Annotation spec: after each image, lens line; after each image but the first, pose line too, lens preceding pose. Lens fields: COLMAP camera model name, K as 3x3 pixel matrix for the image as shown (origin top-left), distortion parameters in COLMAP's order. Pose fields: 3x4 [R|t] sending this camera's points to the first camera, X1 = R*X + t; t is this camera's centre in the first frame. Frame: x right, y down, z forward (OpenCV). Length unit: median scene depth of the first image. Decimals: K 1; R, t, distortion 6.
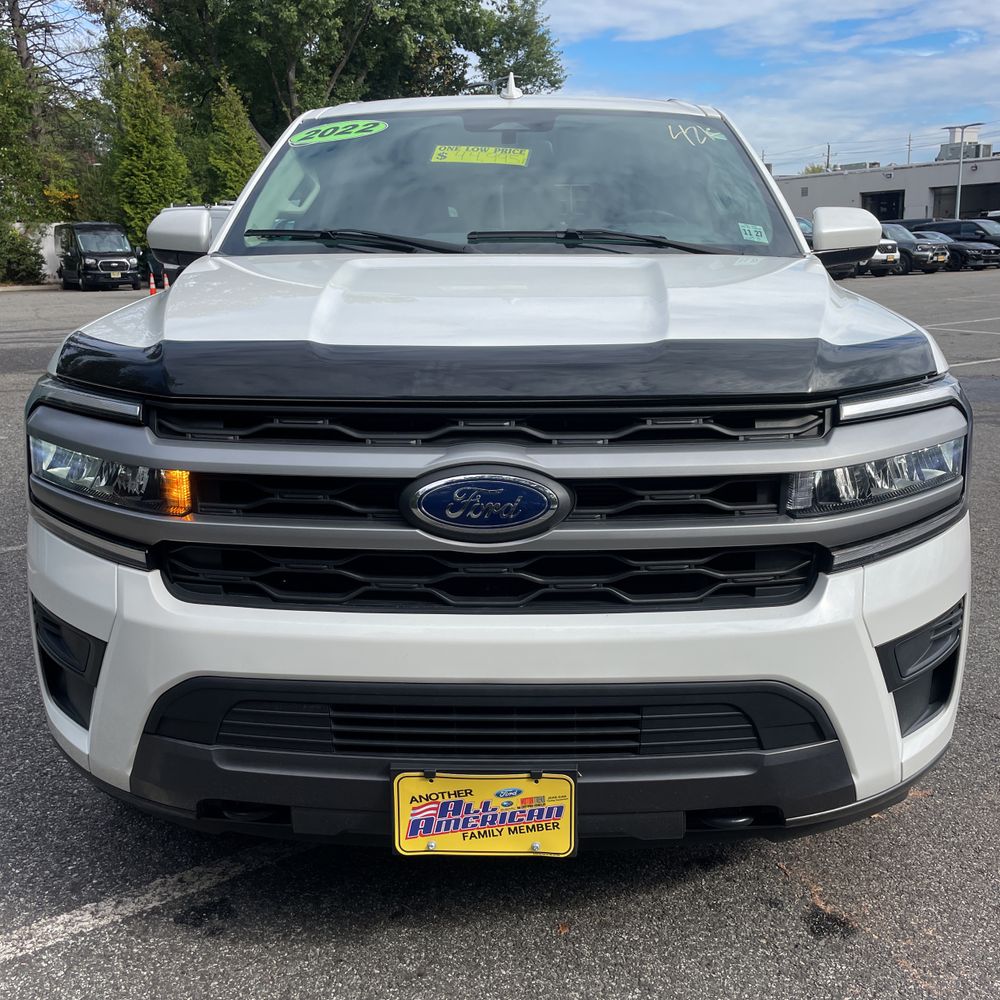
lens RADIAL K [[1037.0, 0, 502.3], [0, 1037.0, 497.8], [0, 0, 1]] dist [0.030139, 0.000000]
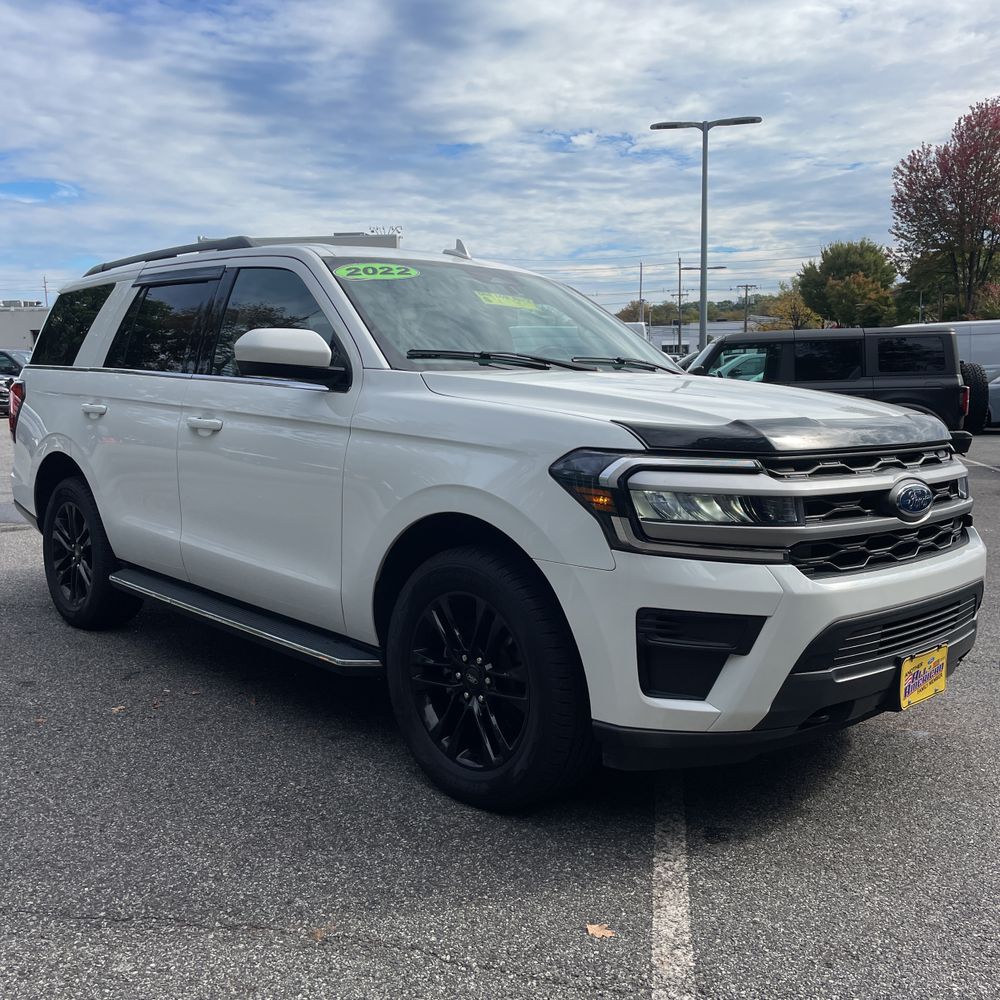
lens RADIAL K [[1037.0, 0, 520.1], [0, 1037.0, 498.5], [0, 0, 1]] dist [0.030139, 0.000000]
pose [[0.694942, -0.070184, 0.715633, -1.457462], [0.161020, 0.985141, -0.059749, 0.001757], [-0.700806, 0.156753, 0.695916, 0.162198]]
